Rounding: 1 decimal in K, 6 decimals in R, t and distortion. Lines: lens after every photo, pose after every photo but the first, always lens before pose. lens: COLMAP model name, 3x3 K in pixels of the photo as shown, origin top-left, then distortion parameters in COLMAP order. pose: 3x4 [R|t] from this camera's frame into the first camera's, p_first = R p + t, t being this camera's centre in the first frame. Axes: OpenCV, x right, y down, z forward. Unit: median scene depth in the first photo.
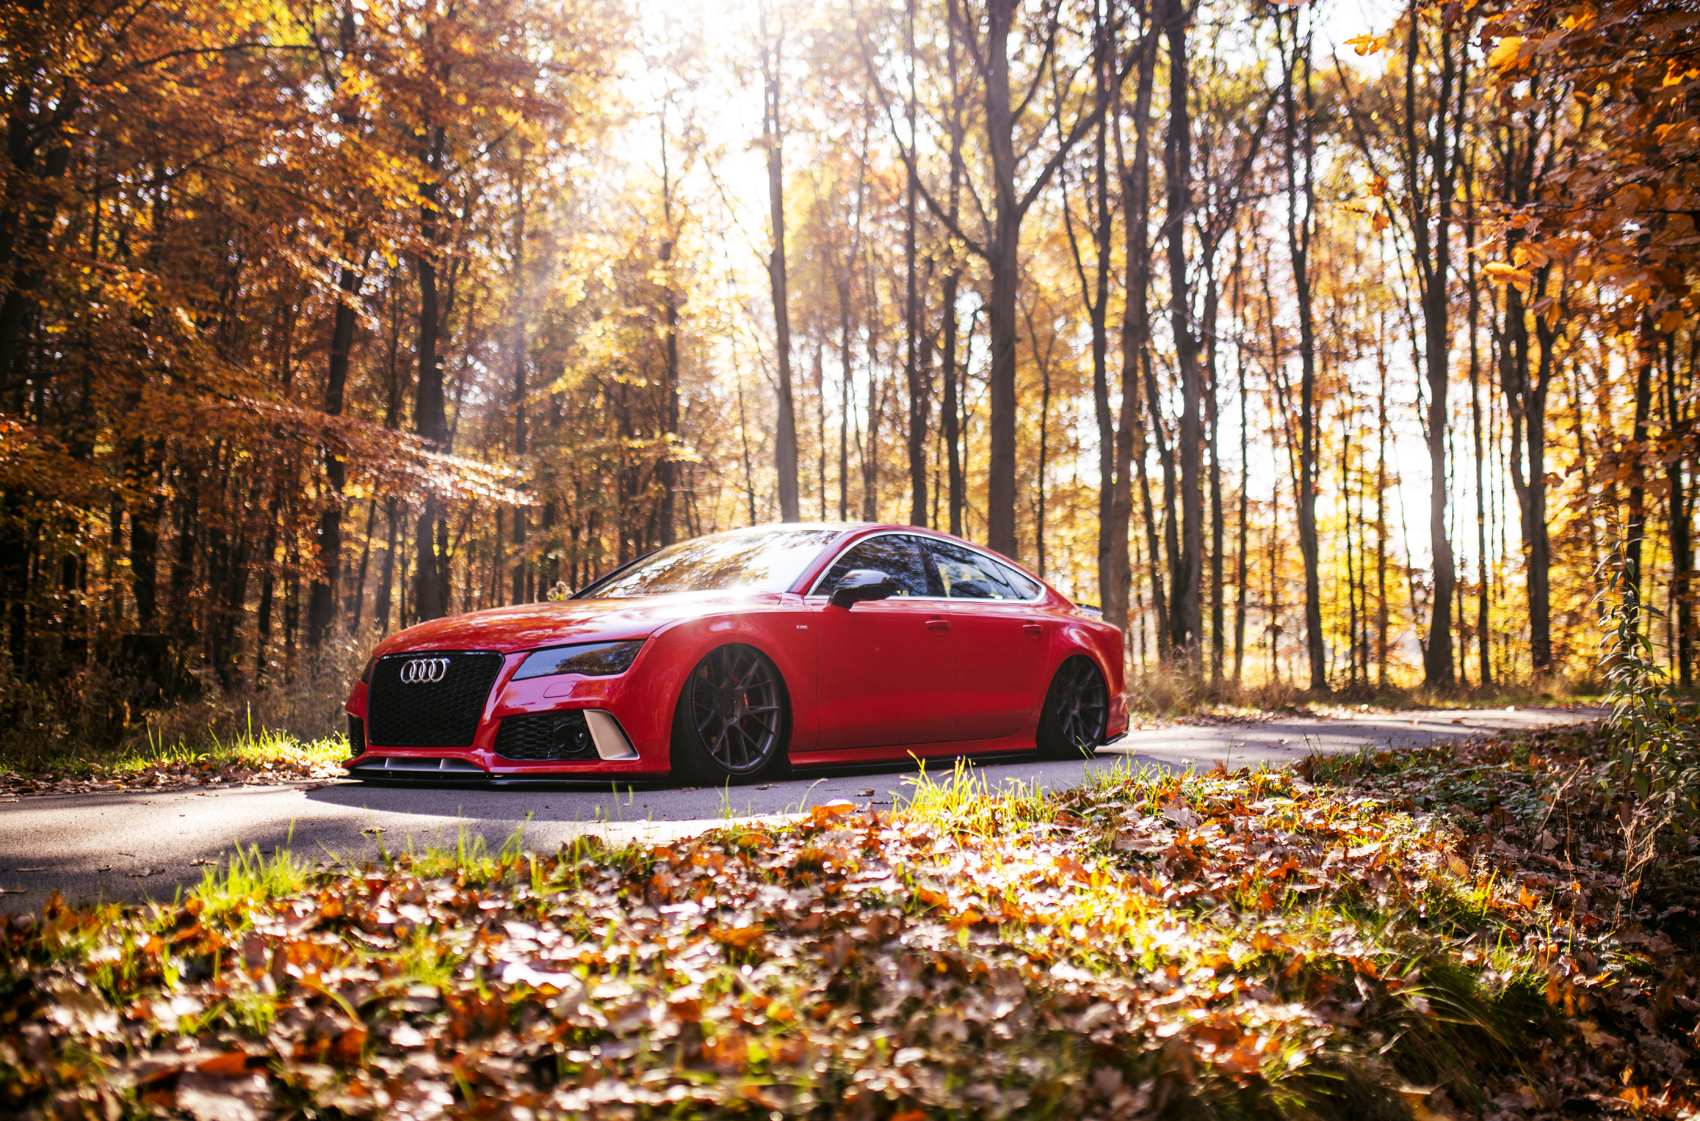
lens RADIAL K [[1738.4, 0, 850.0], [0, 1738.4, 560.5], [0, 0, 1]] dist [-0.028384, 0.021490]
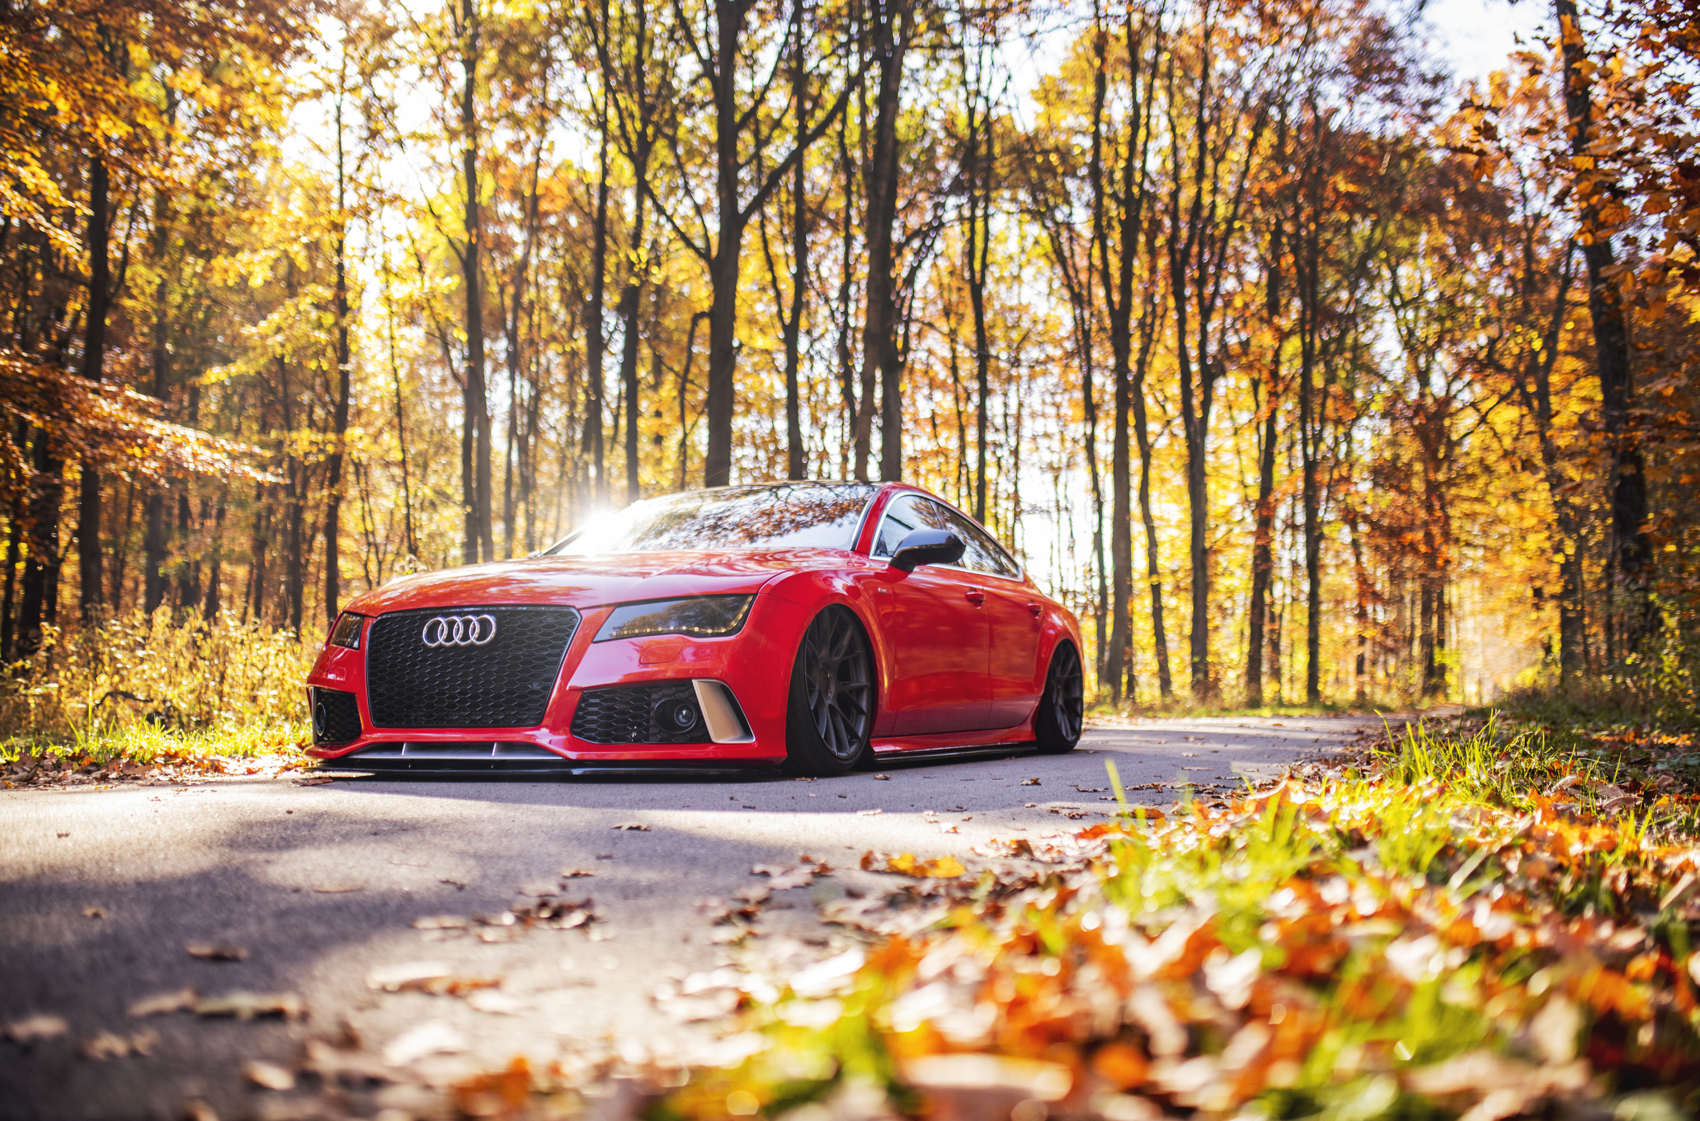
lens RADIAL K [[1738.4, 0, 850.0], [0, 1738.4, 560.5], [0, 0, 1]] dist [-0.028384, 0.021490]
pose [[0.970875, 0.023178, 0.238462, -0.569364], [-0.020630, 0.999700, -0.013178, 0.084597], [-0.238696, 0.007875, 0.971062, 0.445515]]
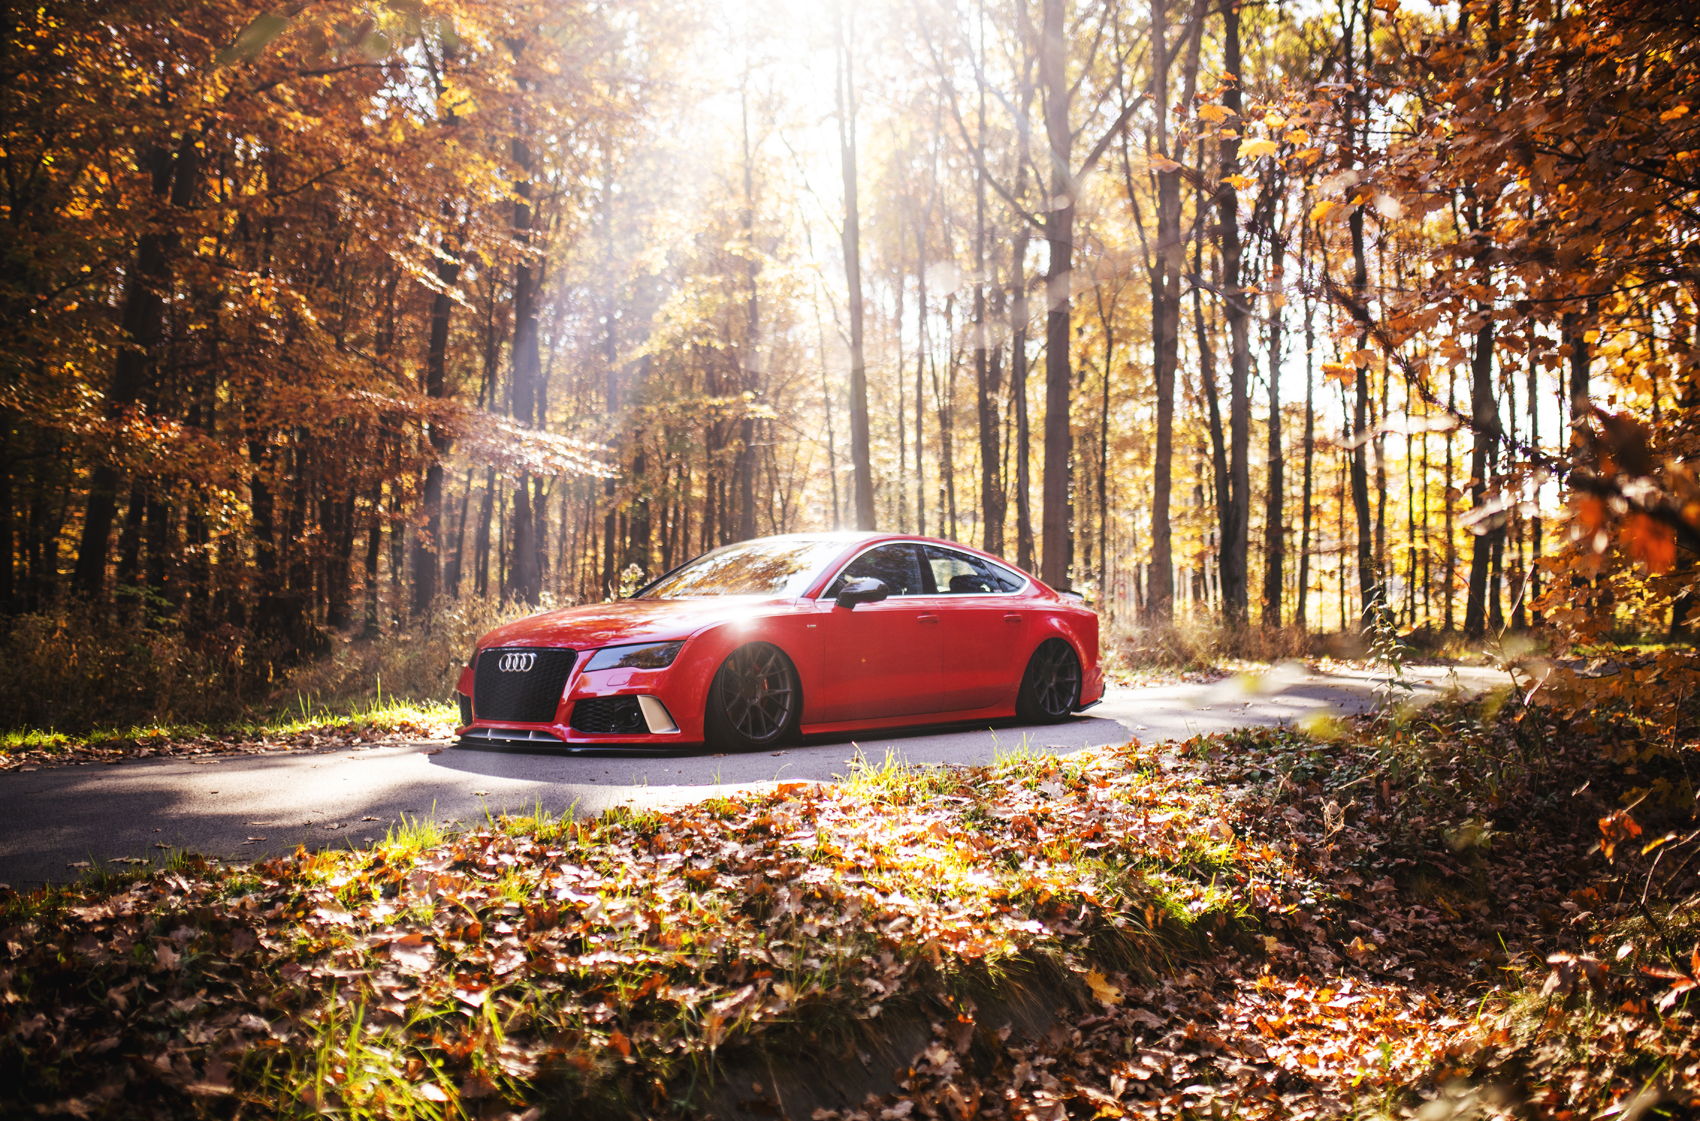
lens RADIAL K [[1738.4, 0, 850.0], [0, 1738.4, 560.5], [0, 0, 1]] dist [-0.028384, 0.021490]
pose [[0.998532, 0.003364, -0.054053, 0.161184], [-0.001052, 0.999085, 0.042745, -0.149479], [0.054147, -0.042625, 0.997623, -0.614579]]
